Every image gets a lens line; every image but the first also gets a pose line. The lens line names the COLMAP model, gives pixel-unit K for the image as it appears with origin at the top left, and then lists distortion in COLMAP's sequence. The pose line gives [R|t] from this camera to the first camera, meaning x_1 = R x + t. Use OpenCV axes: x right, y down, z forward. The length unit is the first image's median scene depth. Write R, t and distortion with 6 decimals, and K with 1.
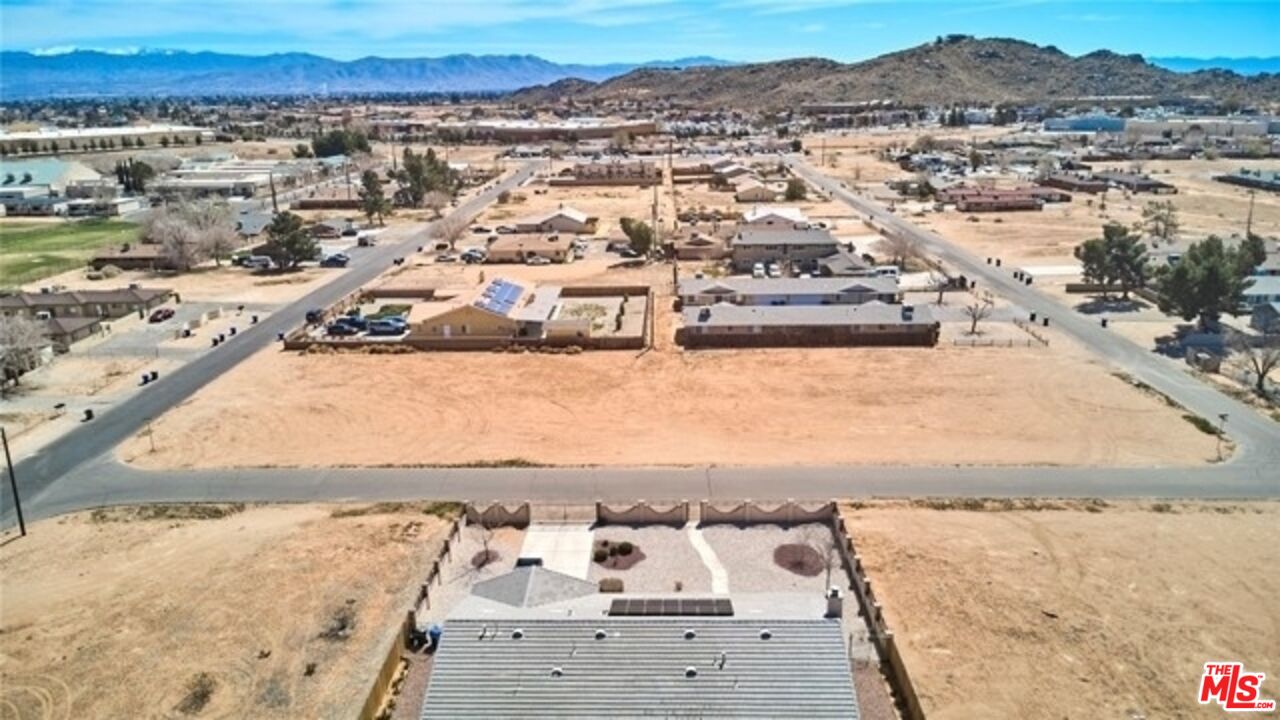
lens RADIAL K [[924.4, 0, 646.8], [0, 924.4, 354.8], [0, 0, 1]] dist [0.040730, -0.054428]
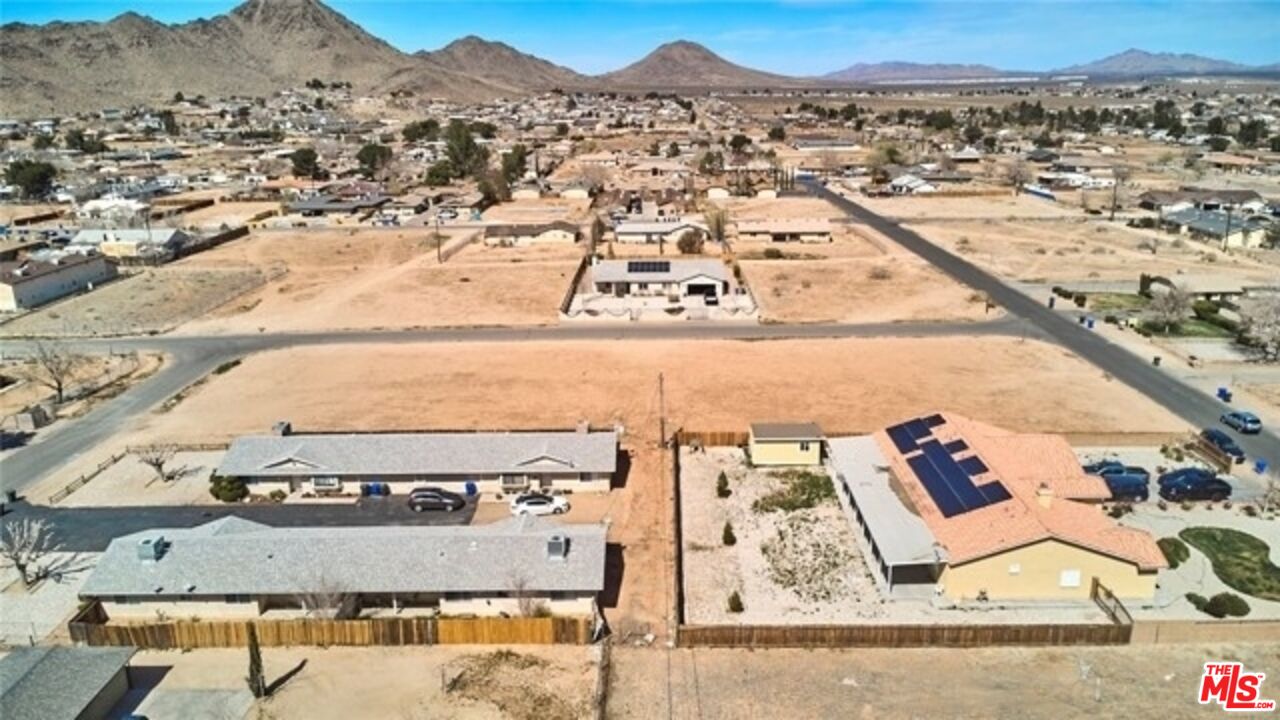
lens RADIAL K [[924.4, 0, 647.7], [0, 924.4, 359.1], [0, 0, 1]] dist [0.040730, -0.054428]
pose [[-0.999520, 0.030970, 0.000558, 0.018761], [0.026430, 0.843334, 0.536740, -0.556241], [0.016153, 0.536497, -0.843748, 1.922816]]
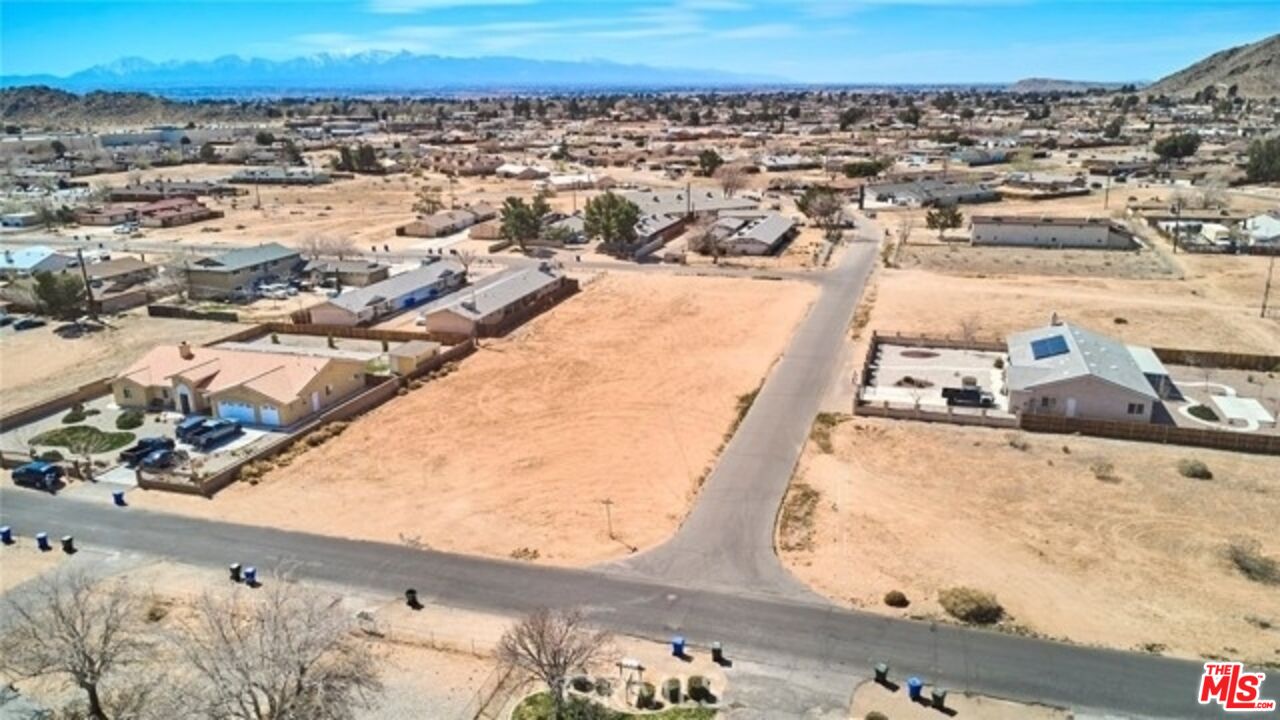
lens RADIAL K [[924.4, 0, 640.9], [0, 924.4, 355.6], [0, 0, 1]] dist [0.040730, -0.054428]
pose [[0.280776, -0.256689, 0.924811, -1.081107], [0.275839, 0.944502, 0.178408, -0.157857], [-0.919281, 0.205006, 0.335998, 0.606514]]
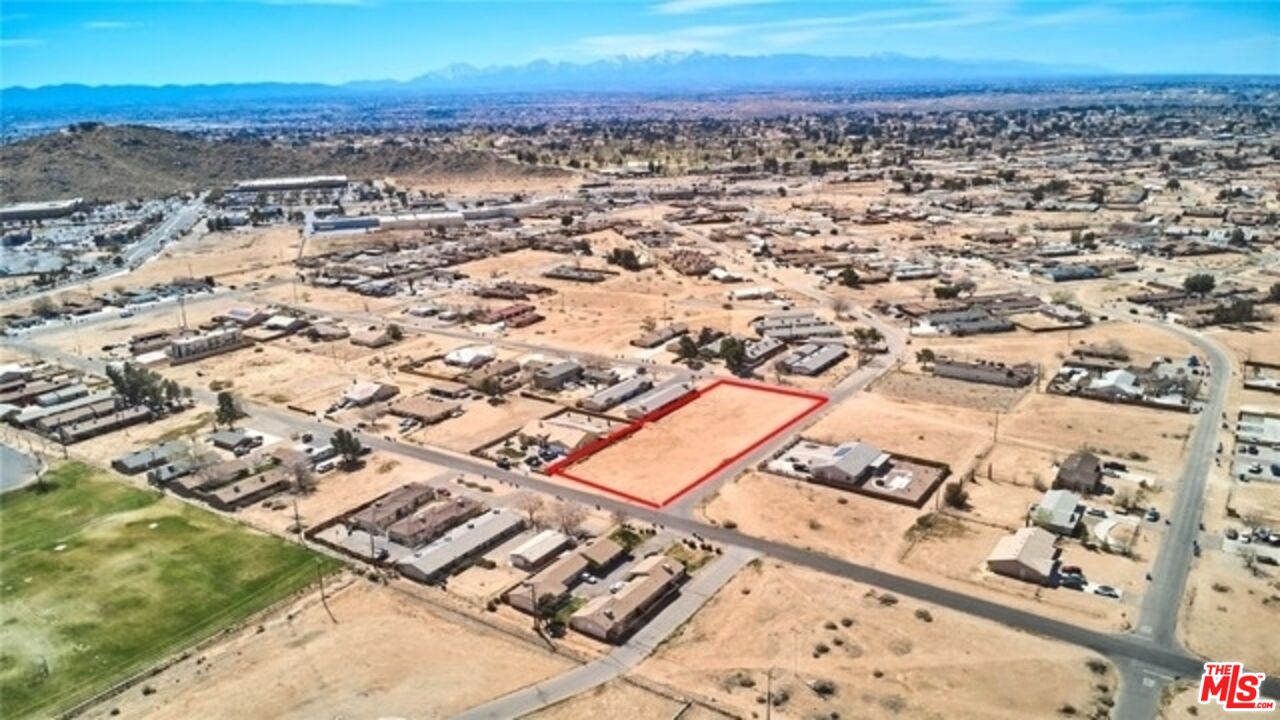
lens RADIAL K [[924.4, 0, 642.8], [0, 924.4, 362.7], [0, 0, 1]] dist [0.040730, -0.054428]
pose [[0.546939, -0.239785, 0.802098, -2.452404], [0.252219, 0.960784, 0.115239, -0.574915], [-0.798275, 0.139276, 0.585969, -0.640278]]
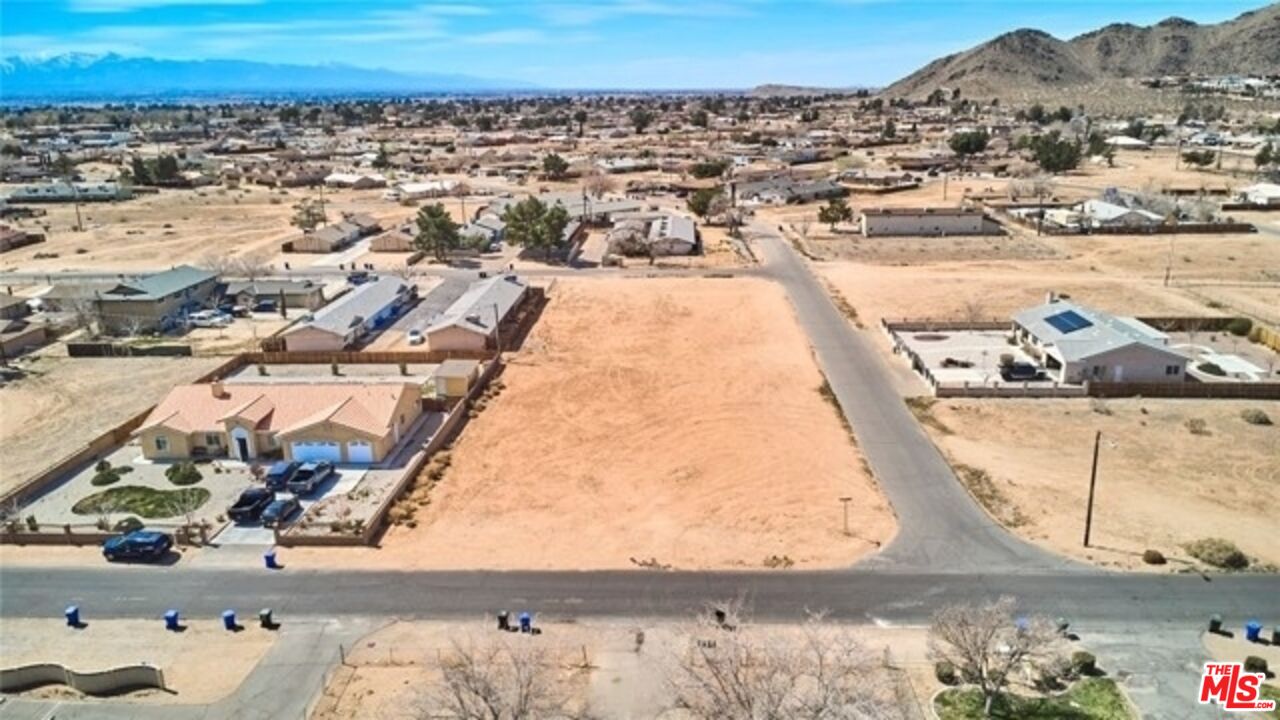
lens RADIAL K [[924.4, 0, 640.8], [0, 924.4, 360.9], [0, 0, 1]] dist [0.040730, -0.054428]
pose [[0.025697, -0.268019, 0.963071, -1.115022], [0.293031, 0.923090, 0.249073, -0.249187], [-0.955757, 0.275810, 0.102258, 0.932033]]
